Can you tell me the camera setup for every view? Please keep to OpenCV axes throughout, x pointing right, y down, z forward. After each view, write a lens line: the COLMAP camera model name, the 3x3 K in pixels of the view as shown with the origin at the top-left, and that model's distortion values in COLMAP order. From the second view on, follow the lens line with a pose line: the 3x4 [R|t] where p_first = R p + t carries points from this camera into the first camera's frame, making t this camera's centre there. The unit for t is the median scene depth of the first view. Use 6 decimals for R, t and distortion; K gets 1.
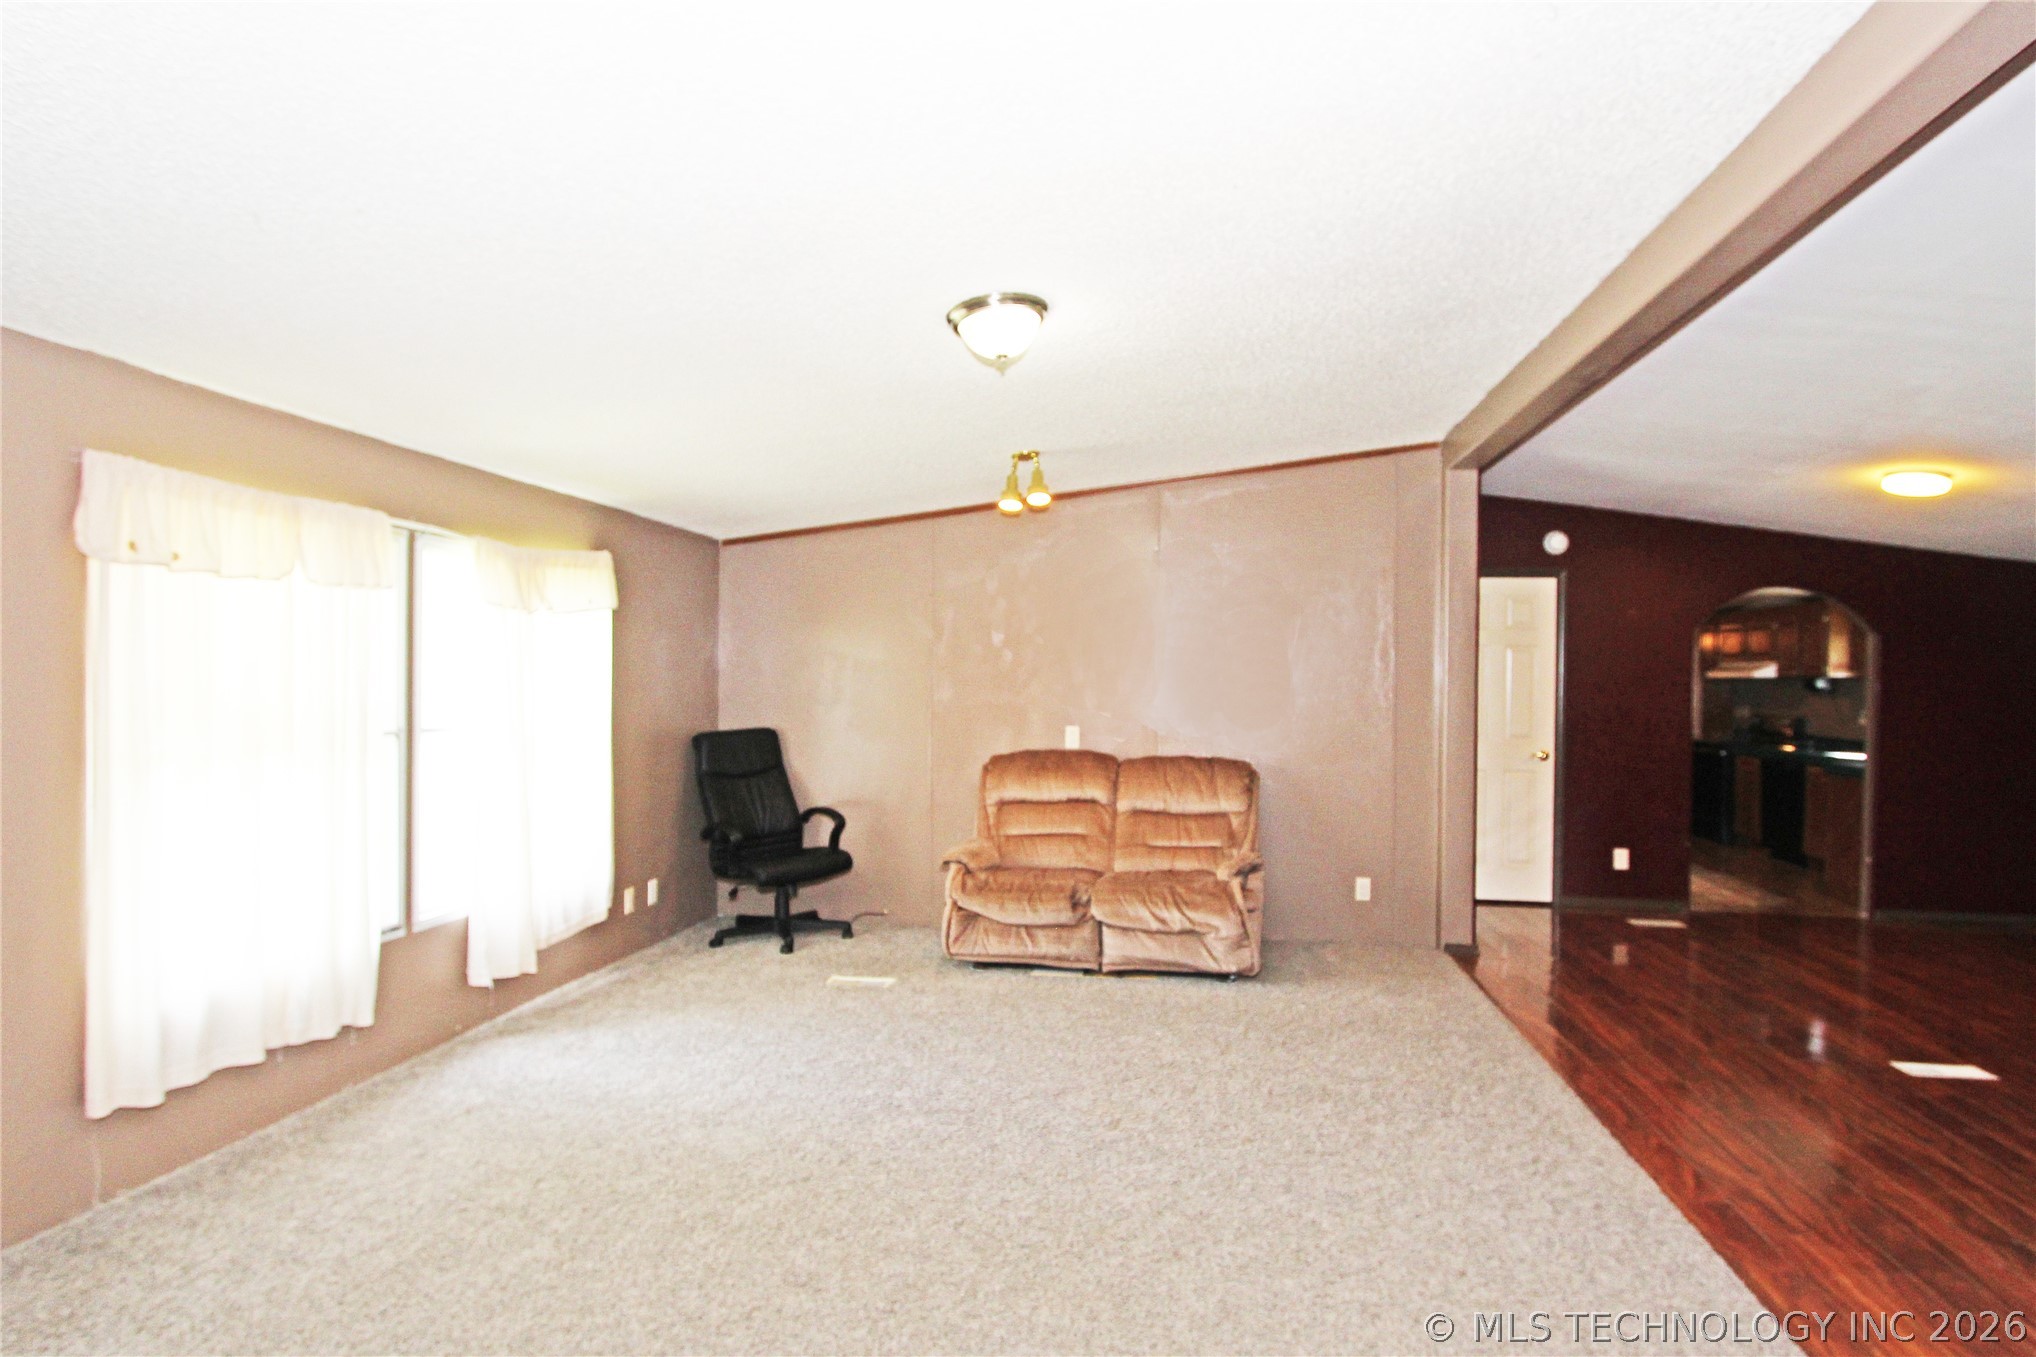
lens RADIAL K [[1108.4, 0, 1082.1], [0, 1108.4, 657.5], [0, 0, 1]] dist [-0.021224, 0.000943]
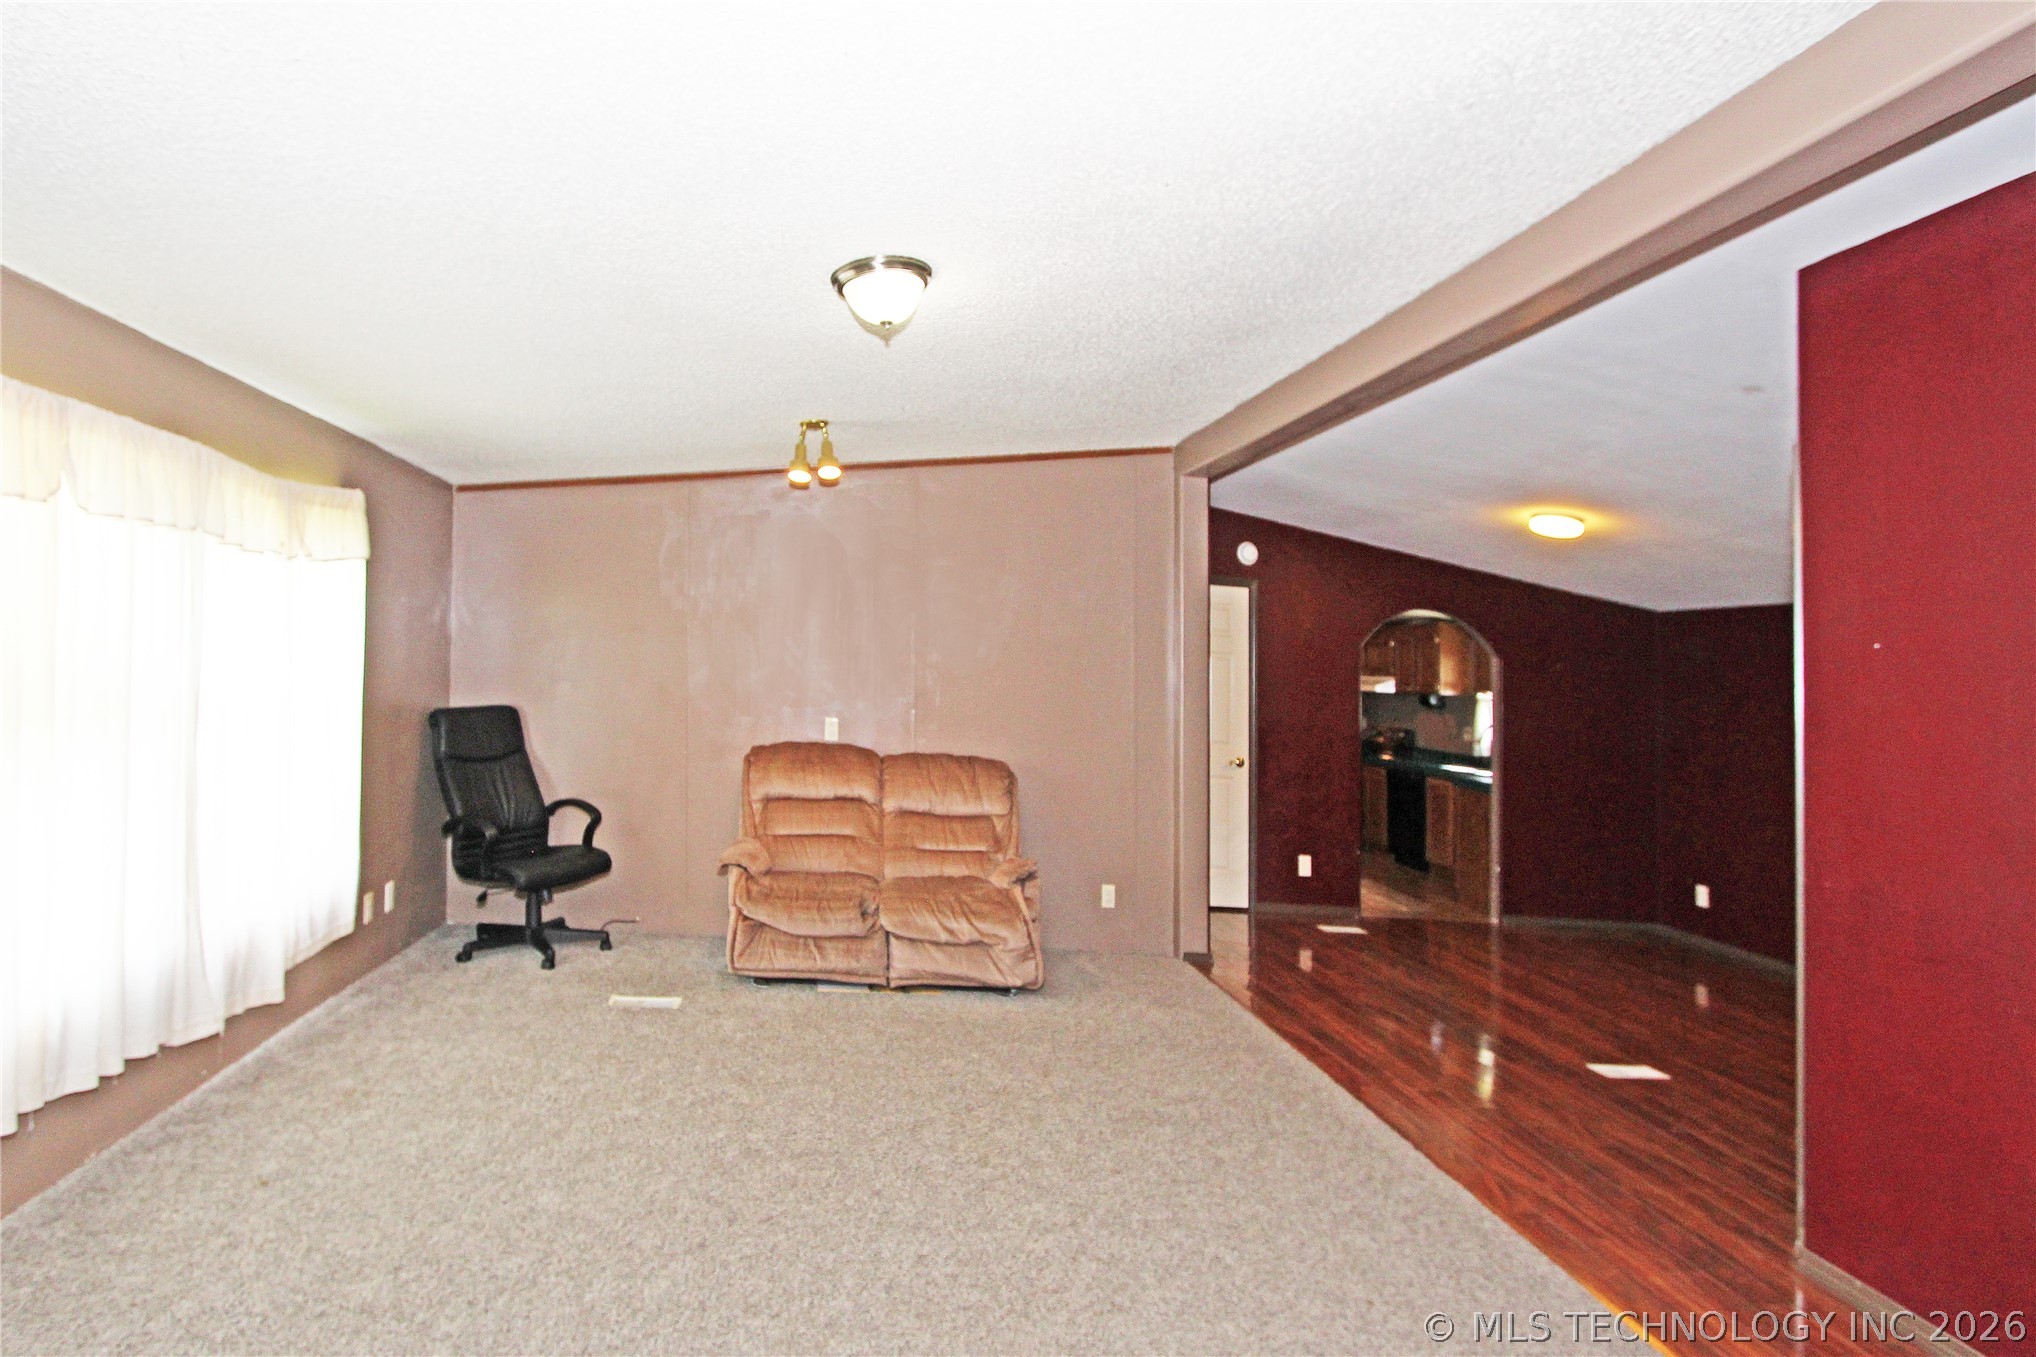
lens RADIAL K [[1157.3, 0, 1015.2], [0, 1157.3, 611.7], [0, 0, 1]] dist [-0.023419, 0.000820]
pose [[0.970814, 0.067068, 0.230264, -0.120891], [-0.060890, 0.997571, -0.033839, -0.003603], [-0.231974, 0.018830, 0.972540, 0.027540]]
